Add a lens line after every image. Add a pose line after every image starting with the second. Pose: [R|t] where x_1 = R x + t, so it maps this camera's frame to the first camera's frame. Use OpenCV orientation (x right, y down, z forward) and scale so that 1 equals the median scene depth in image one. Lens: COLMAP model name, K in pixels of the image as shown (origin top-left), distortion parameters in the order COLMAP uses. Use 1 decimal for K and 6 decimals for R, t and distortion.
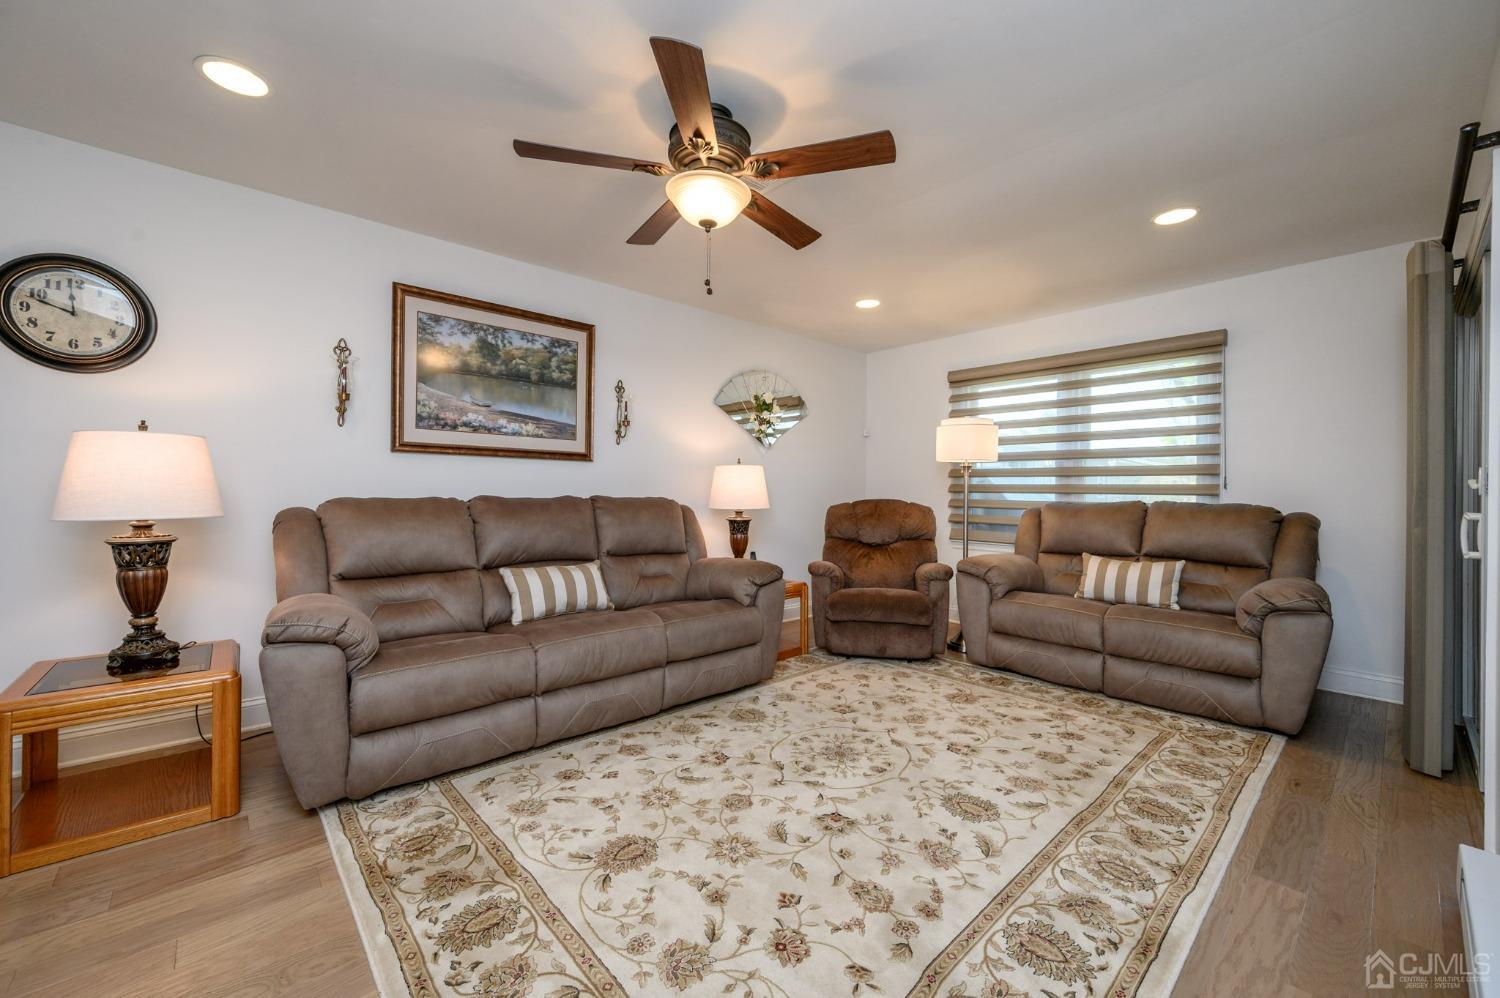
lens RADIAL K [[588.6, 0, 753.3], [0, 588.6, 495.4], [0, 0, 1]] dist [-0.002682, 0.000506]
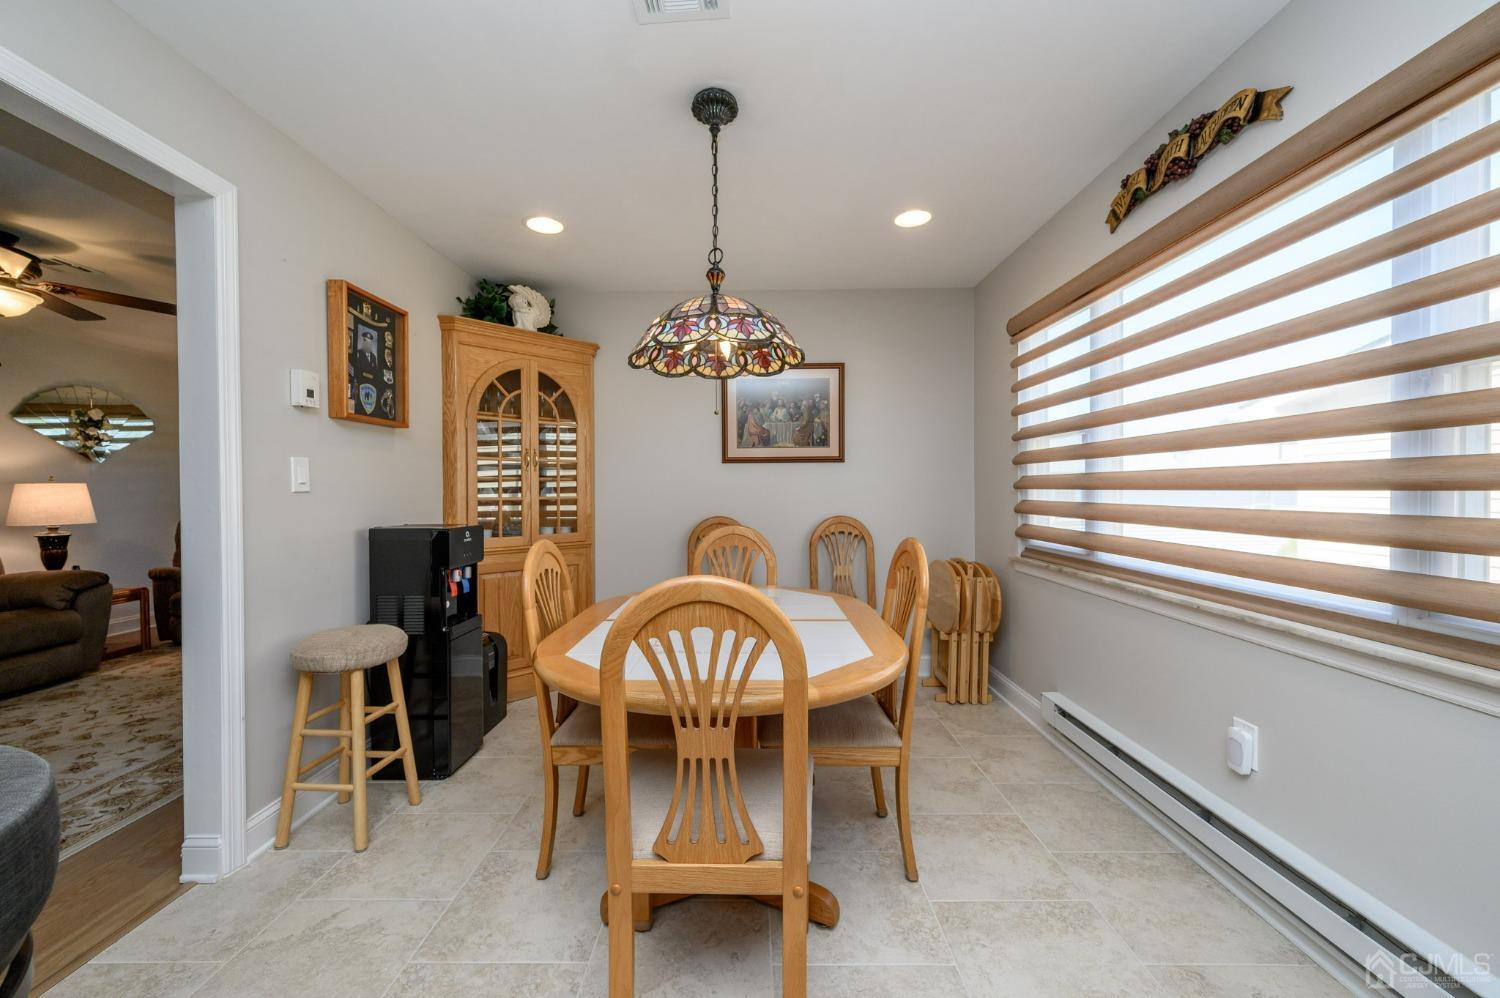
lens RADIAL K [[588.6, 0, 747.7], [0, 588.6, 496.9], [0, 0, 1]] dist [-0.002682, 0.000506]
pose [[0.679962, -0.020106, 0.732972, 0.086864], [0.014623, 0.999797, 0.013861, -0.040096], [-0.733102, 0.001293, 0.680118, -1.034996]]
